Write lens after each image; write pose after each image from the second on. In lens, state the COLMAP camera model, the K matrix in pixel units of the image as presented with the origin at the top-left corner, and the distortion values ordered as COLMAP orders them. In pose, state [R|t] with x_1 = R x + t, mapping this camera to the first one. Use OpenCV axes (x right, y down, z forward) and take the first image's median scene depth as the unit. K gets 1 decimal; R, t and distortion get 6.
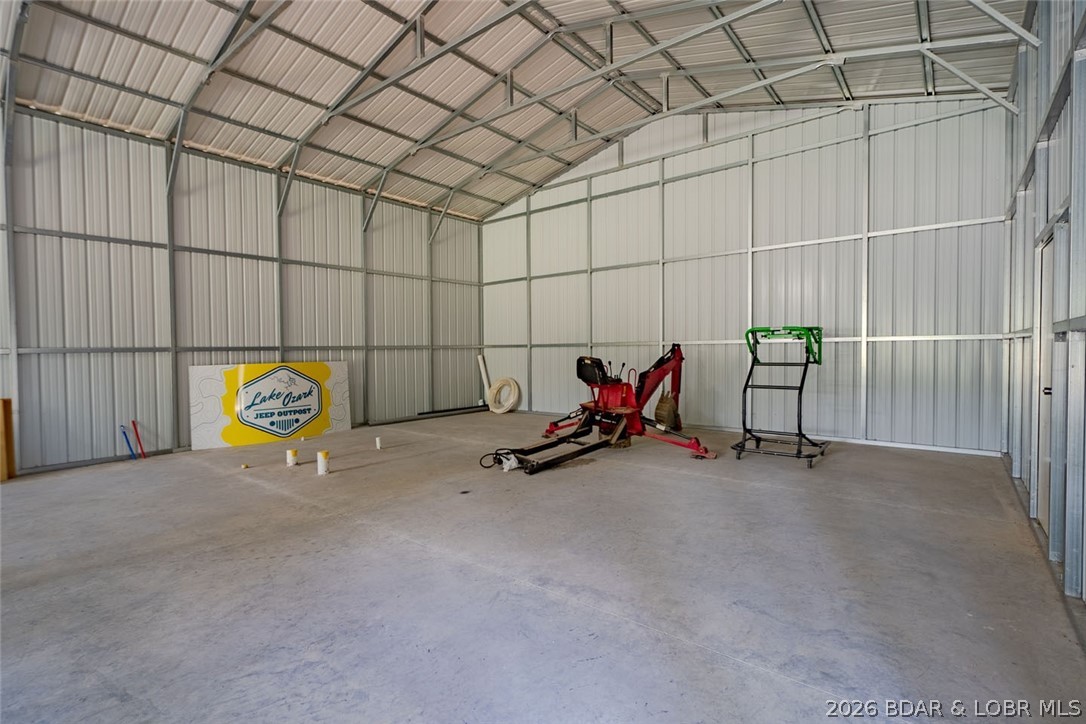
lens RADIAL K [[498.2, 0, 587.8], [0, 498.2, 364.2], [0, 0, 1]] dist [-0.000930, 0.000530]
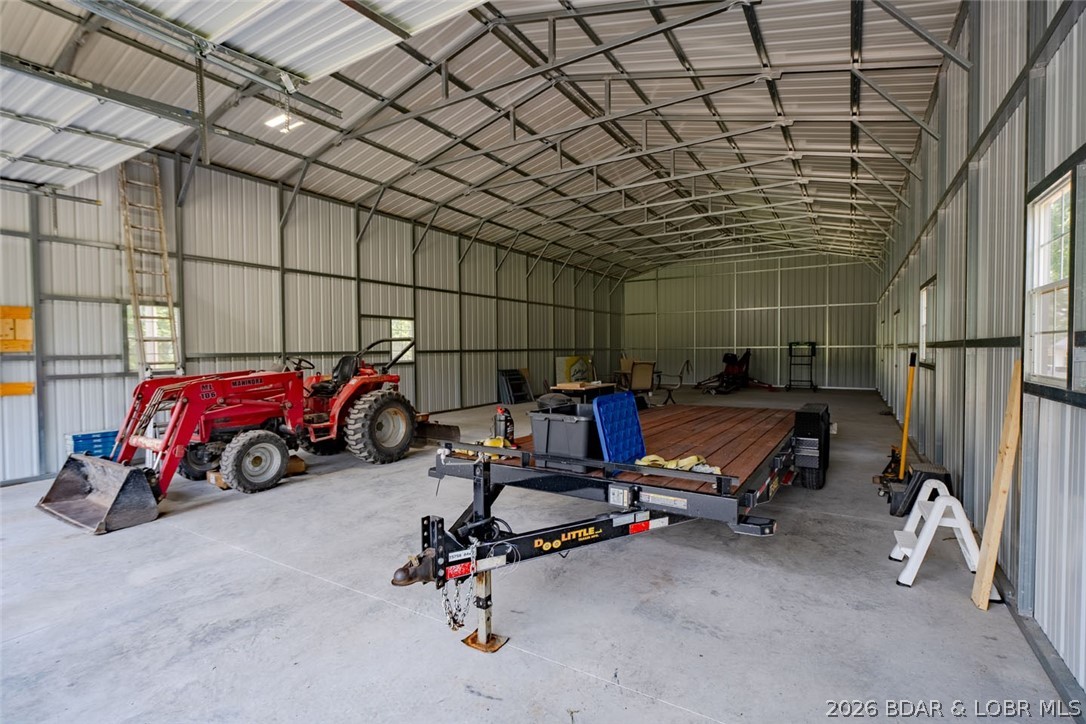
lens RADIAL K [[498.2, 0, 583.5], [0, 498.2, 409.8], [0, 0, 1]] dist [-0.000930, 0.000530]
pose [[0.992410, -0.009956, 0.122567, -0.120253], [0.000381, 0.996961, 0.077898, 0.008803], [-0.122970, -0.077260, 0.989398, -0.168538]]
